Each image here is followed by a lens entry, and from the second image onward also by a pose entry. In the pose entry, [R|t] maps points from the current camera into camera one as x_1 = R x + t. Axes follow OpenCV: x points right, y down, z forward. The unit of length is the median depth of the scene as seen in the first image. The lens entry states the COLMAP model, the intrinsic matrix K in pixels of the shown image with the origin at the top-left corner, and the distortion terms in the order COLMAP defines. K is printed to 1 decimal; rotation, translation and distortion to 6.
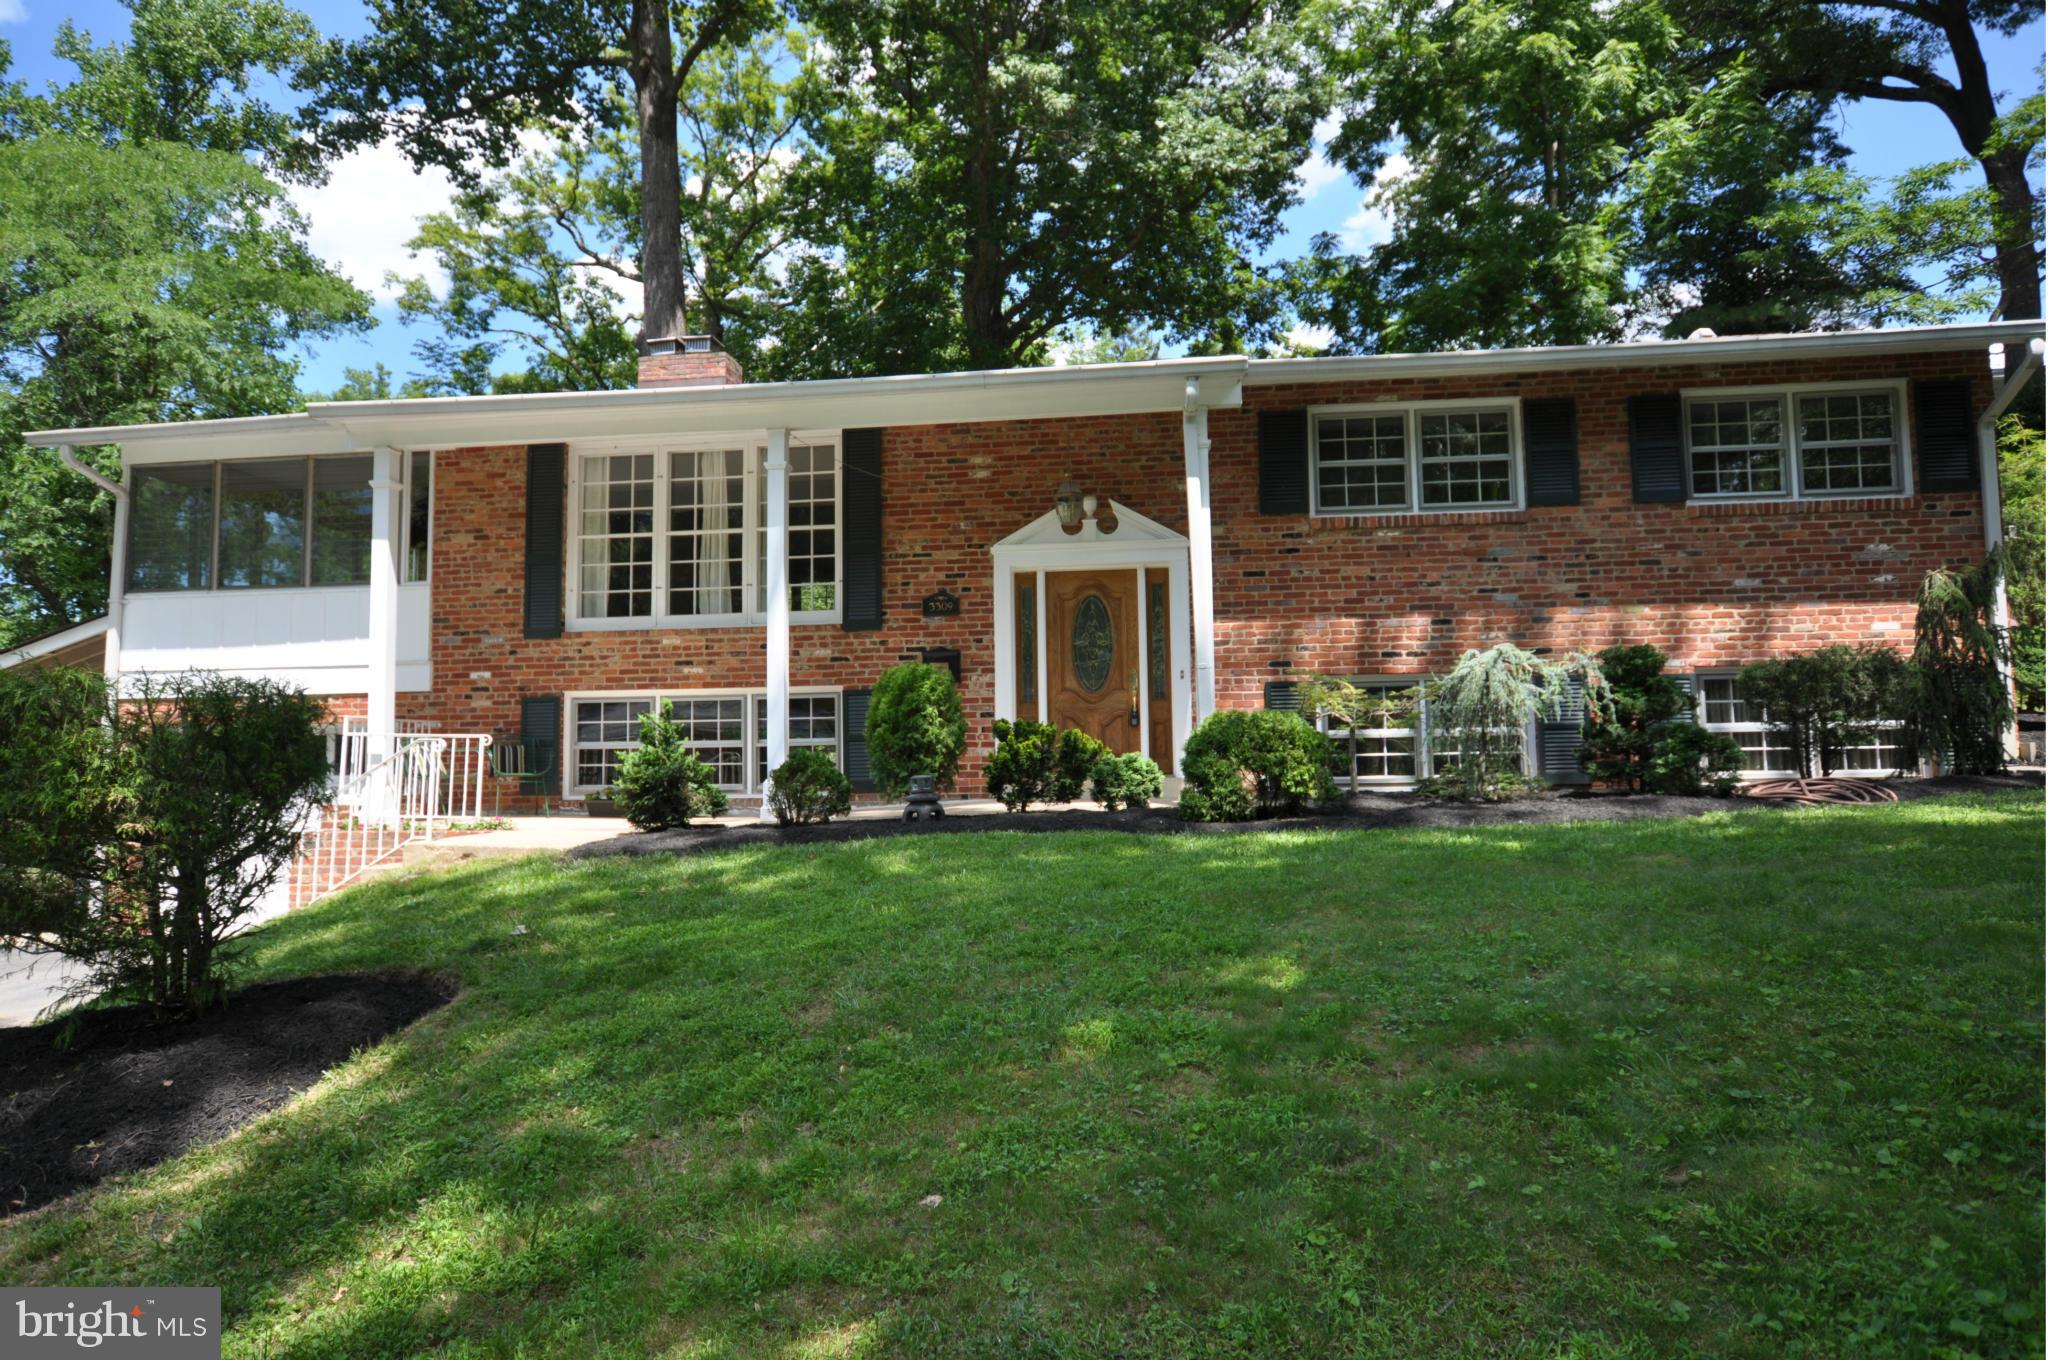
lens RADIAL K [[1625.1, 0, 1024.0], [0, 1625.1, 680.0], [0, 0, 1]] dist [-0.007928, 0.000868]
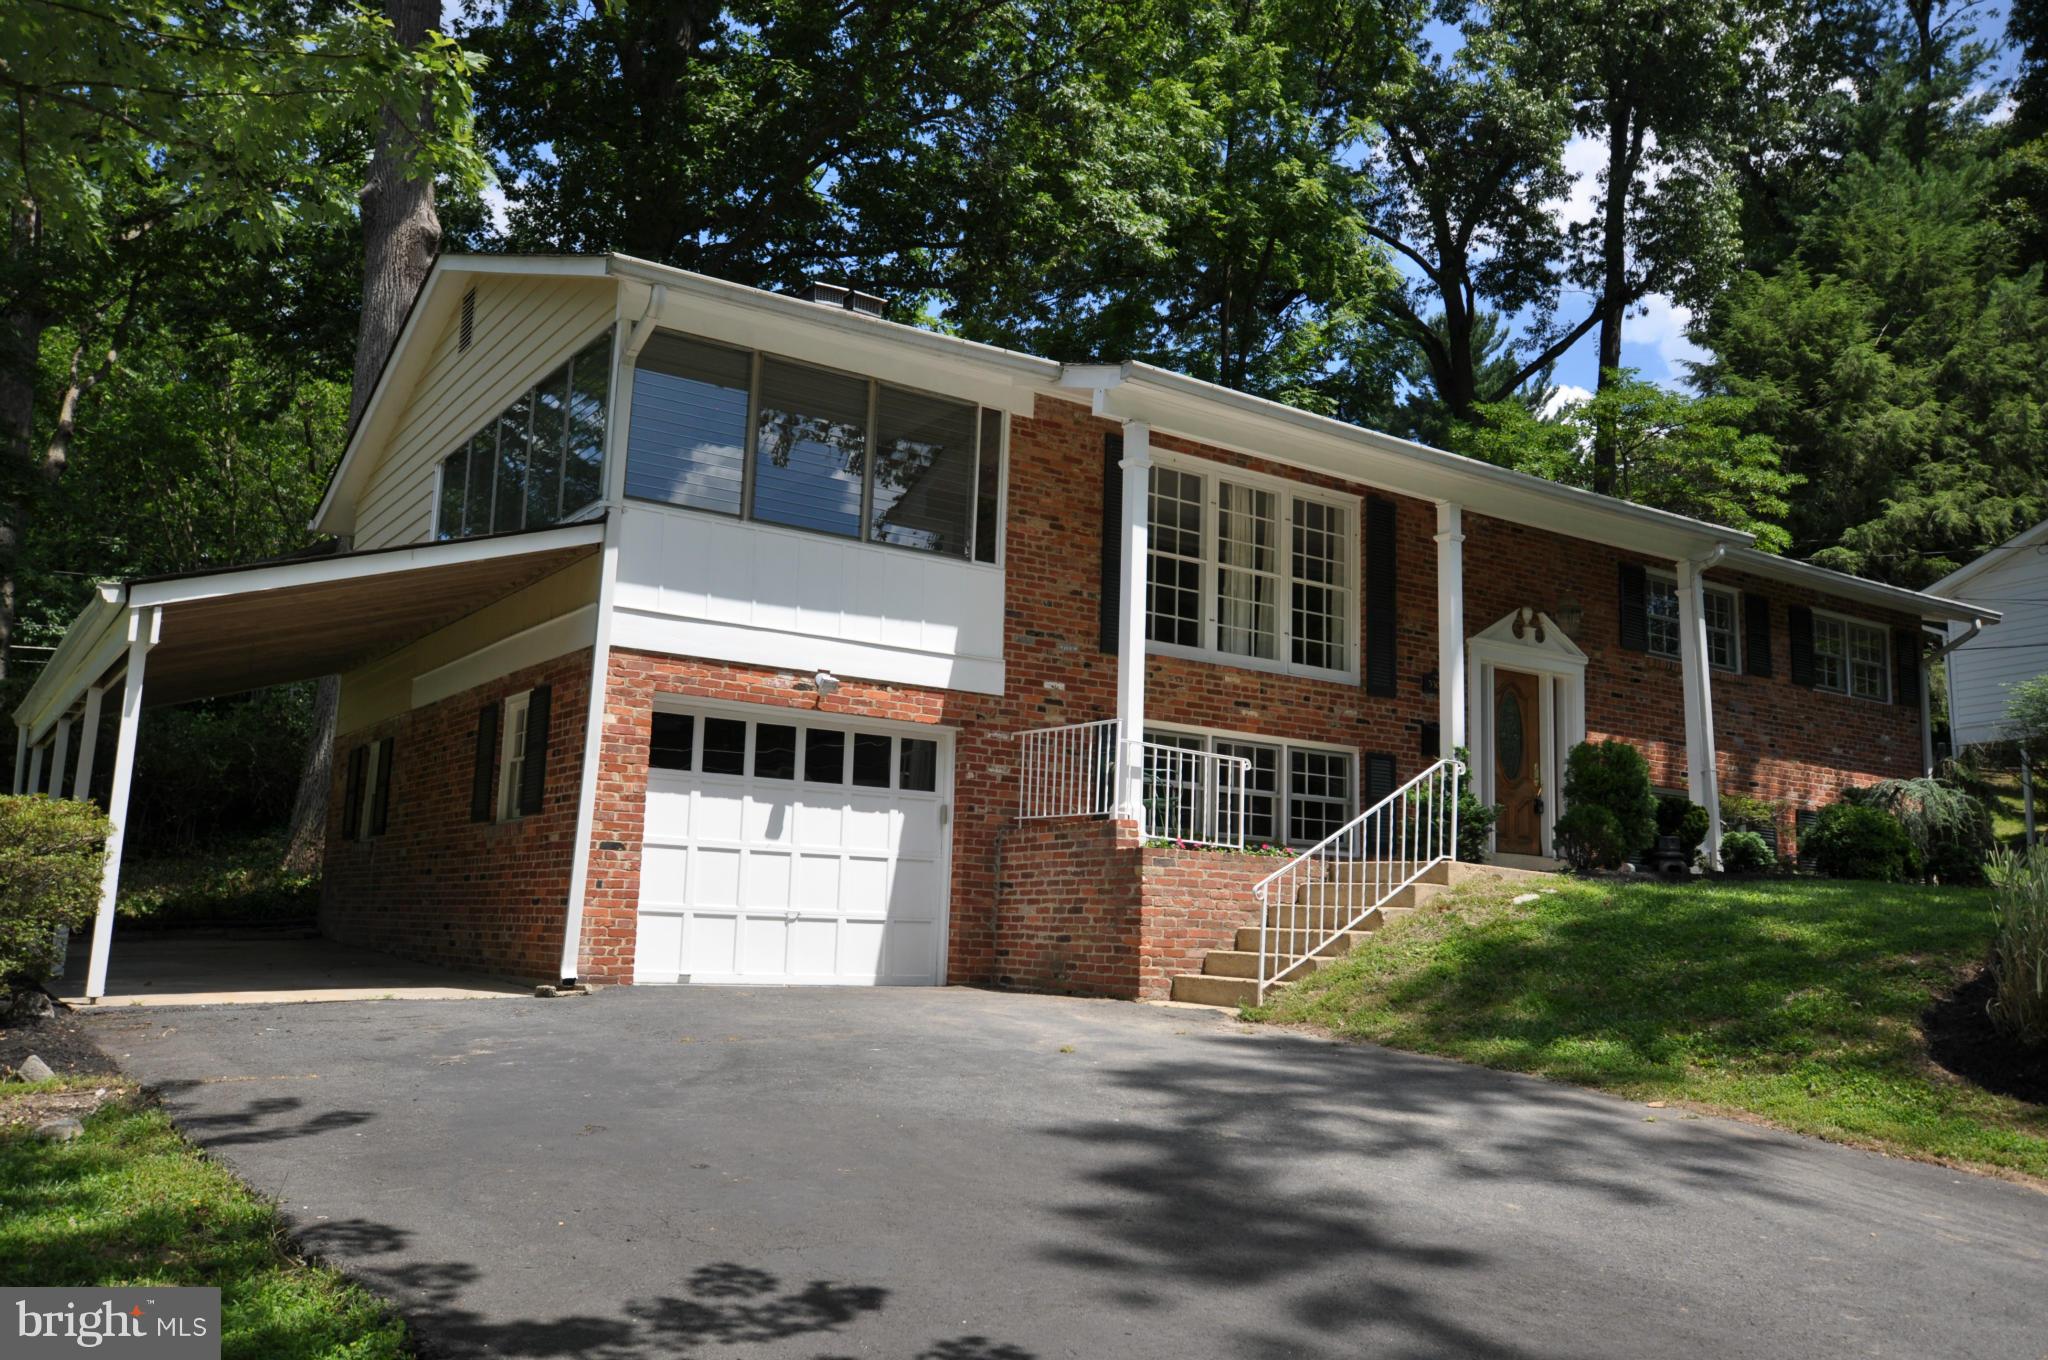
lens RADIAL K [[1625.1, 0, 1024.0], [0, 1625.1, 680.0], [0, 0, 1]] dist [-0.007928, 0.000868]
pose [[0.744354, 0.139471, 0.653059, -0.909579], [-0.107477, 0.990218, -0.088976, 0.072351], [-0.659080, -0.003959, 0.752062, 0.364665]]
